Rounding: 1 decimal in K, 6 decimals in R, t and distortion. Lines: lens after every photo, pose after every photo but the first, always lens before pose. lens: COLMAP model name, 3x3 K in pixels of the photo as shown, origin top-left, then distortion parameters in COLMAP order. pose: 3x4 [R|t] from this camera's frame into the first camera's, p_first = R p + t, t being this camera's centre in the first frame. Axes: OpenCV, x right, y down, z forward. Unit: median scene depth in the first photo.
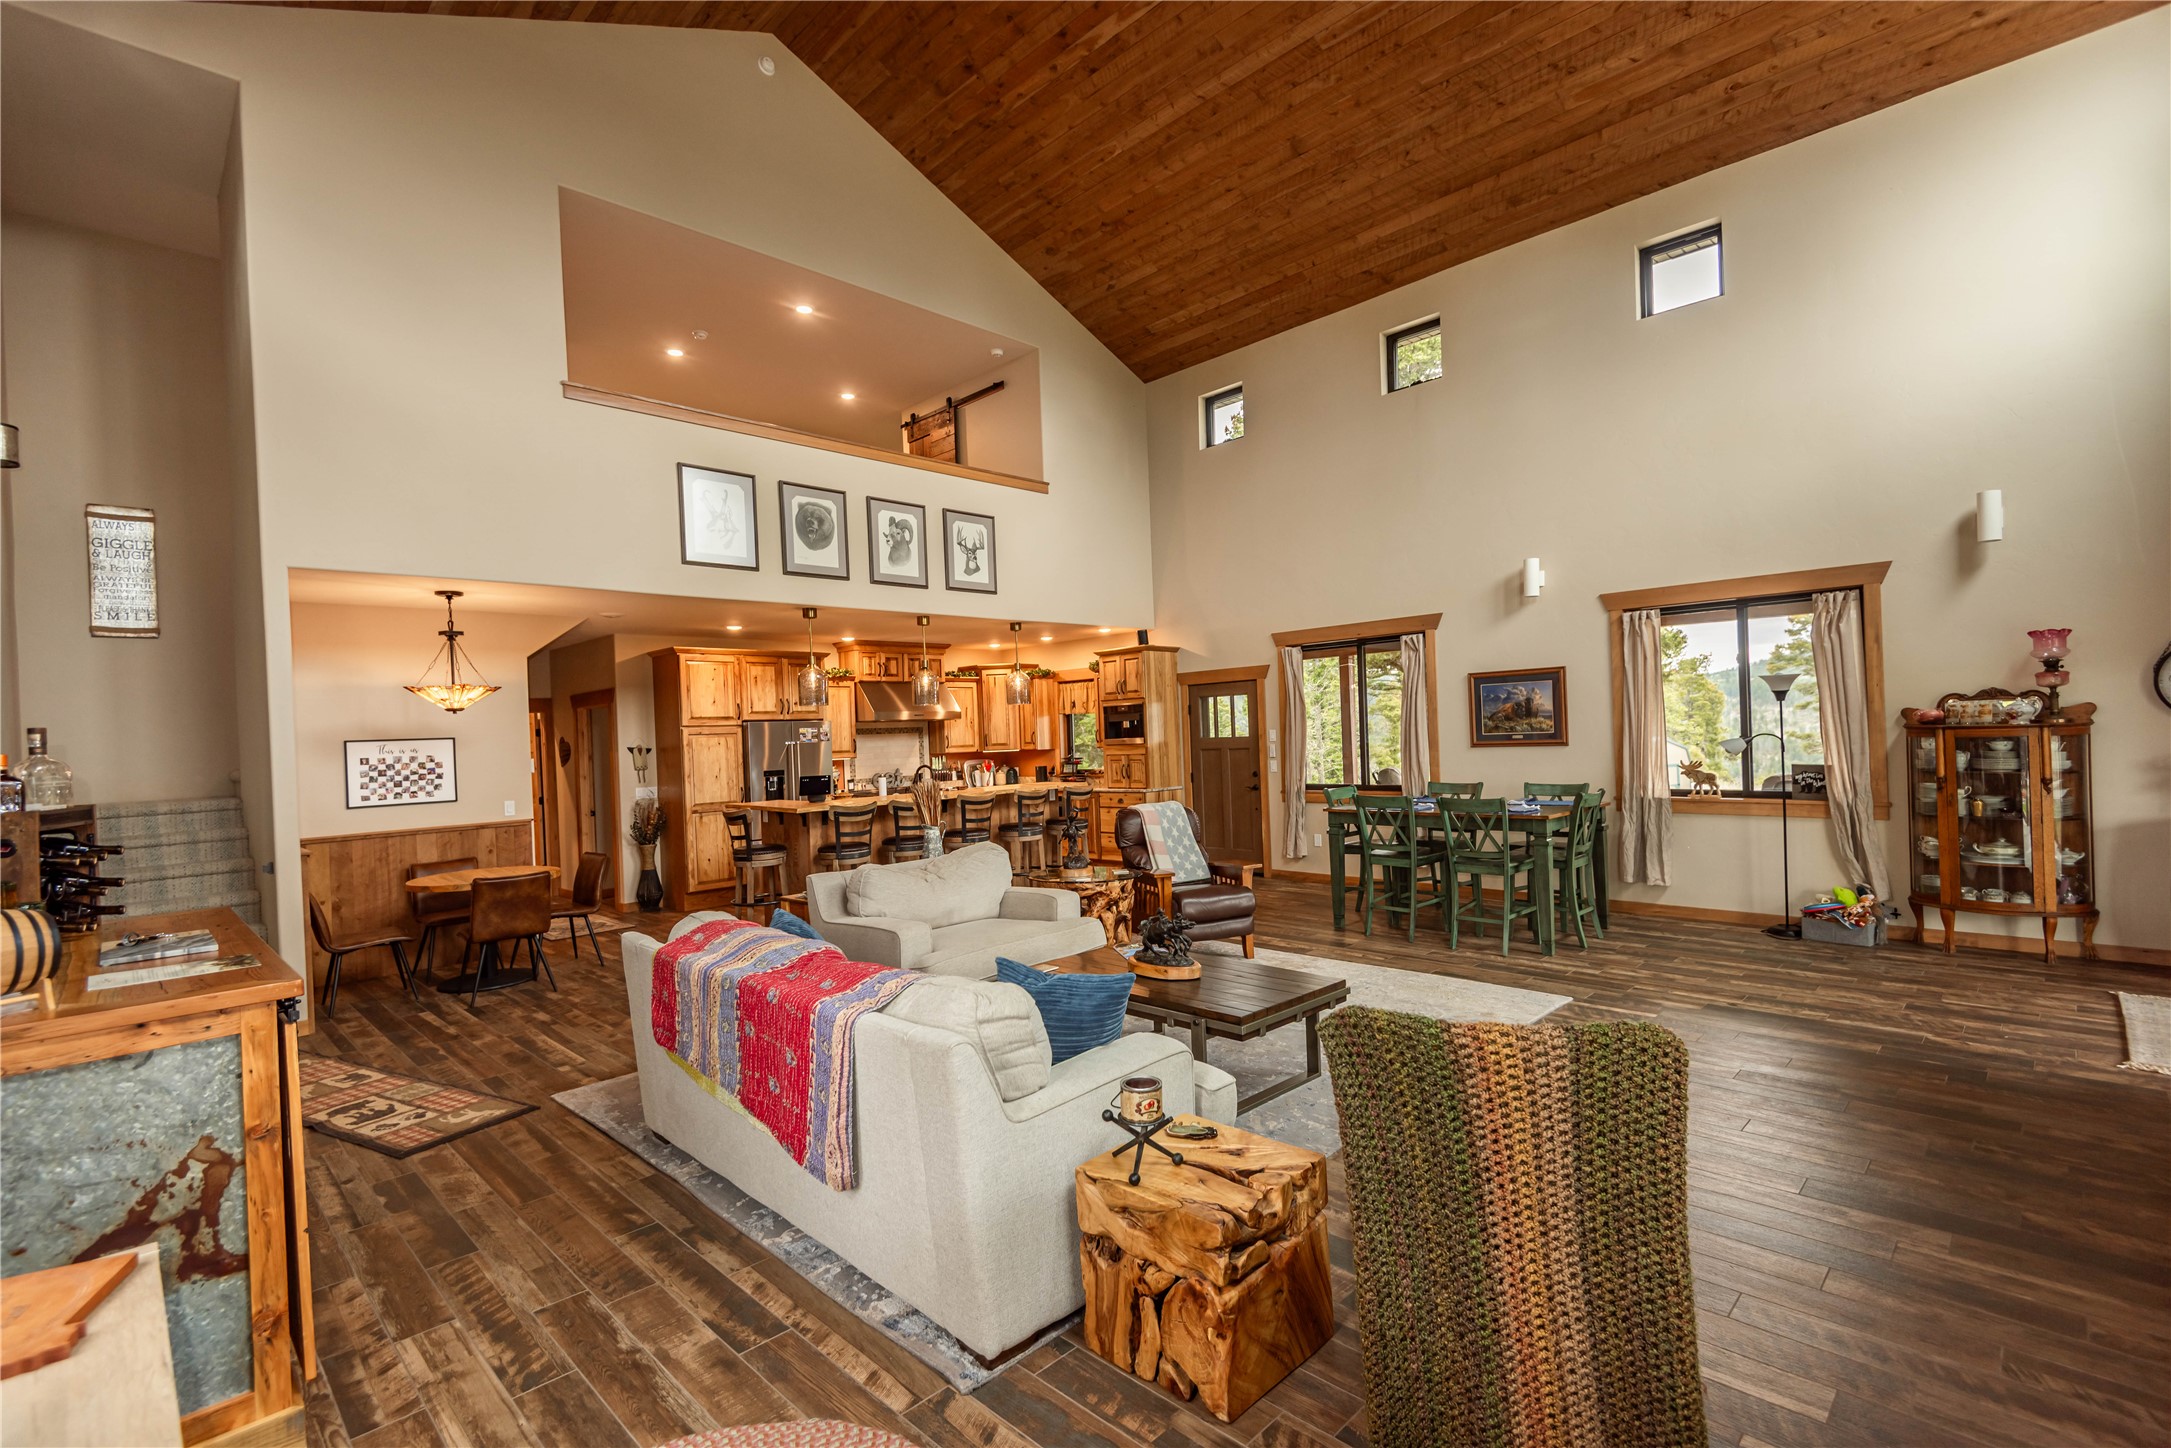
lens RADIAL K [[993.2, 0, 1084.3], [0, 993.2, 683.8], [0, 0, 1]] dist [0.018737, -0.000749]
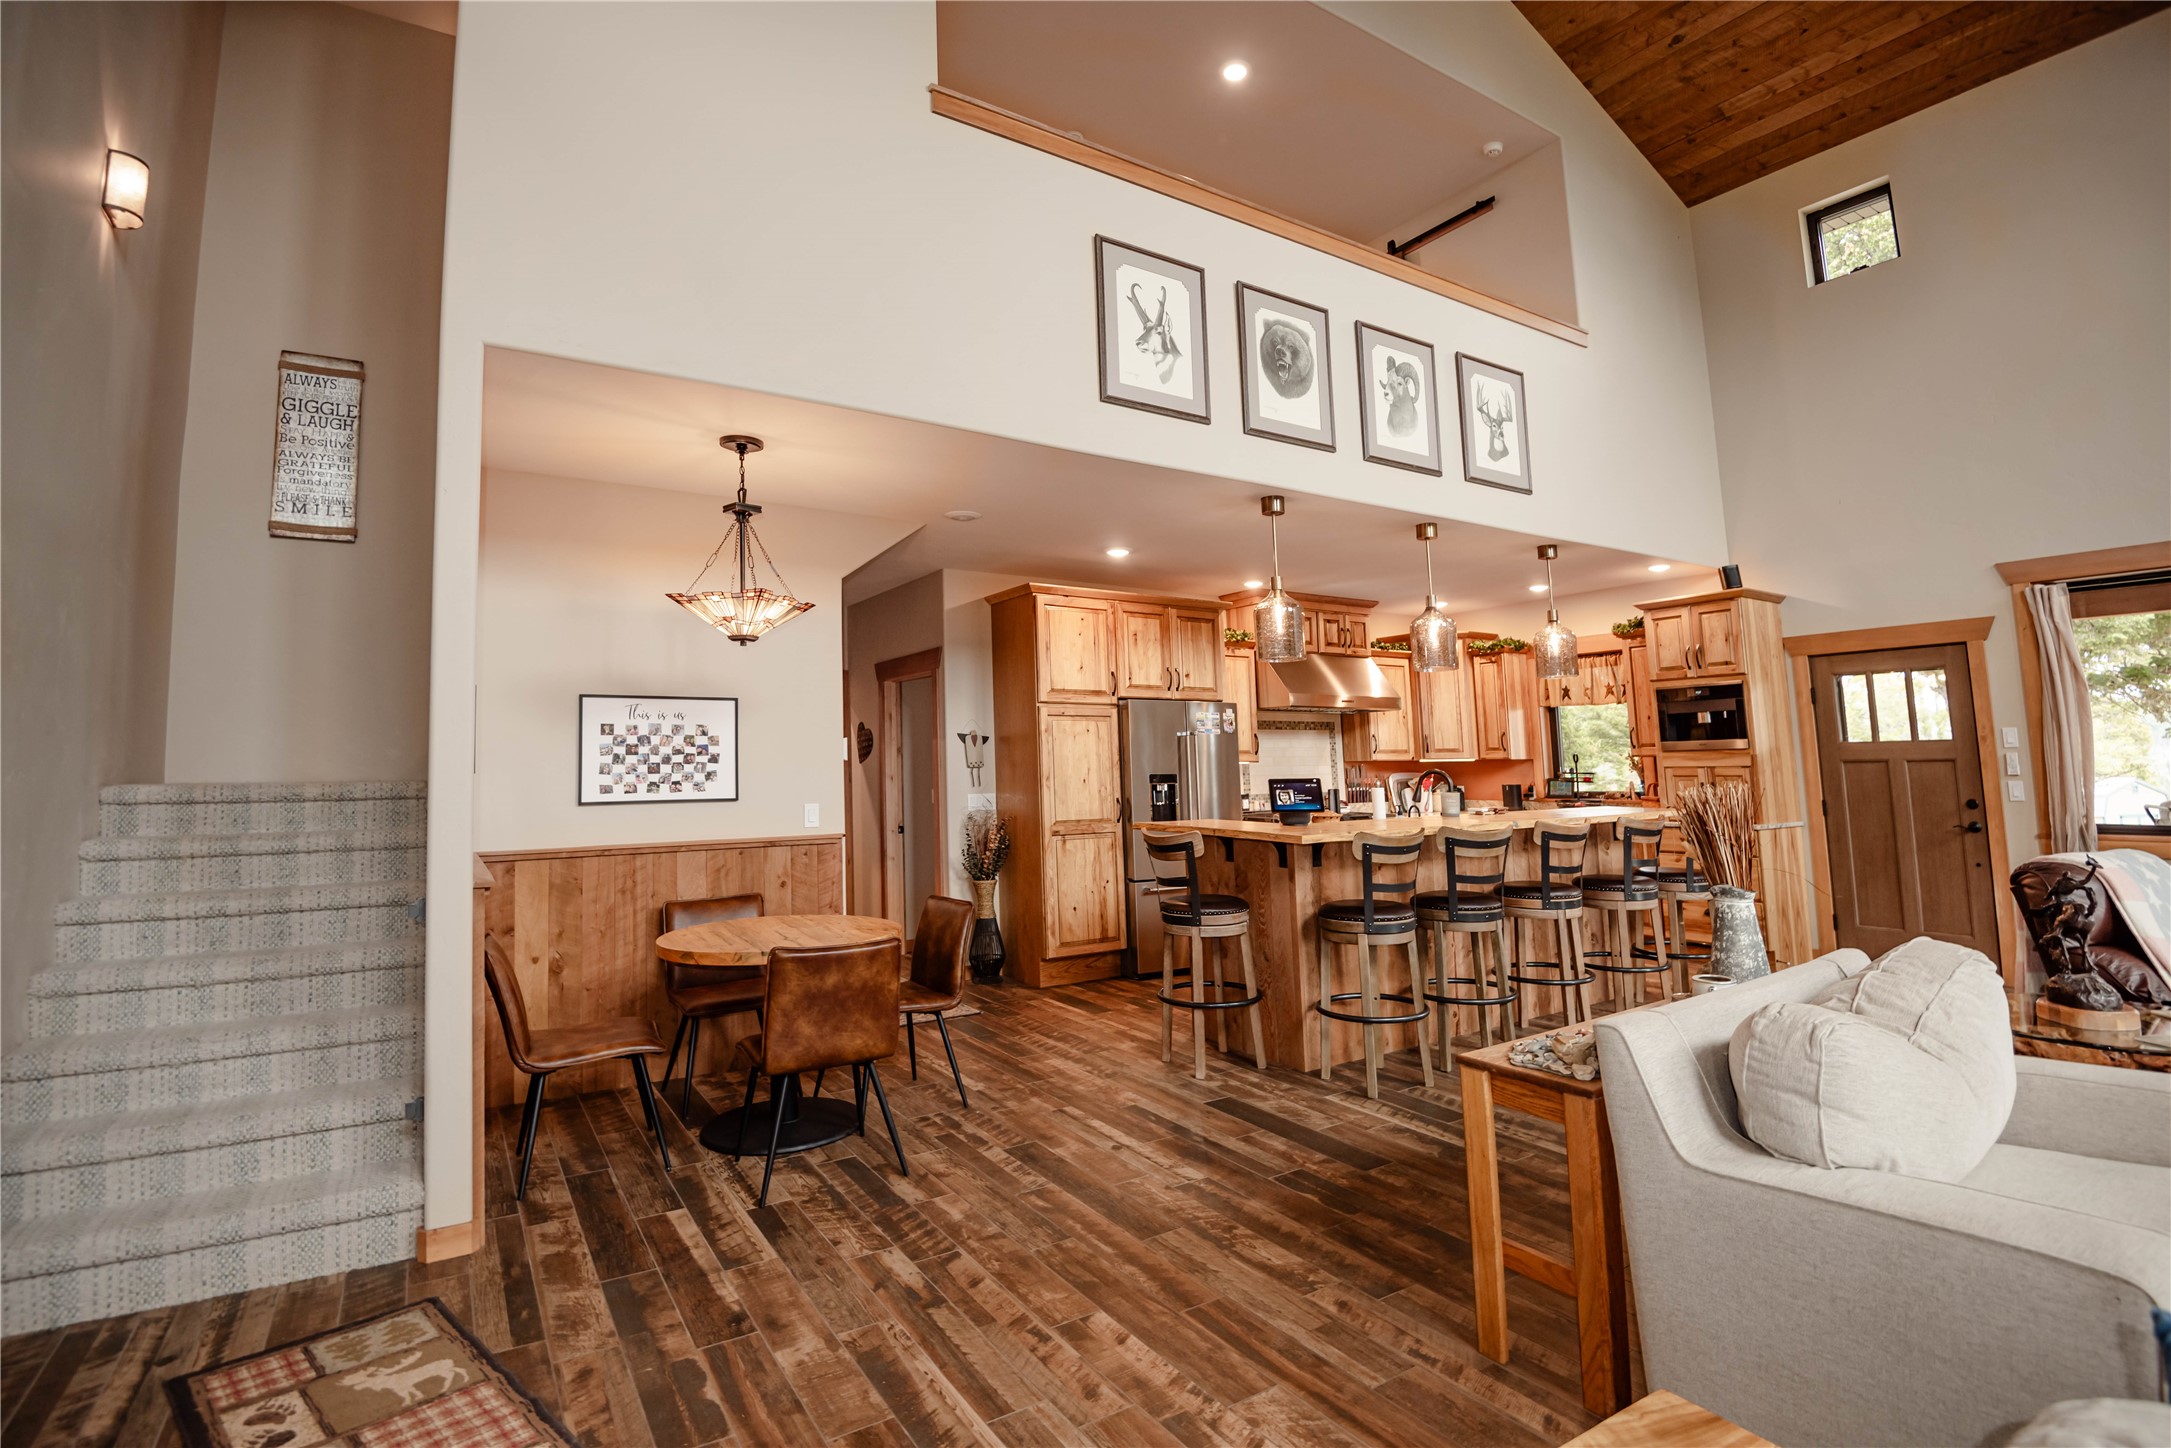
lens RADIAL K [[1036.8, 0, 1107.8], [0, 1036.8, 644.7], [0, 0, 1]] dist [-0.002152, -0.000983]
pose [[0.979382, 0.001042, -0.202015, -0.245830], [-0.013865, 0.997975, -0.062073, 0.052246], [0.201542, 0.063594, 0.977413, 0.372396]]
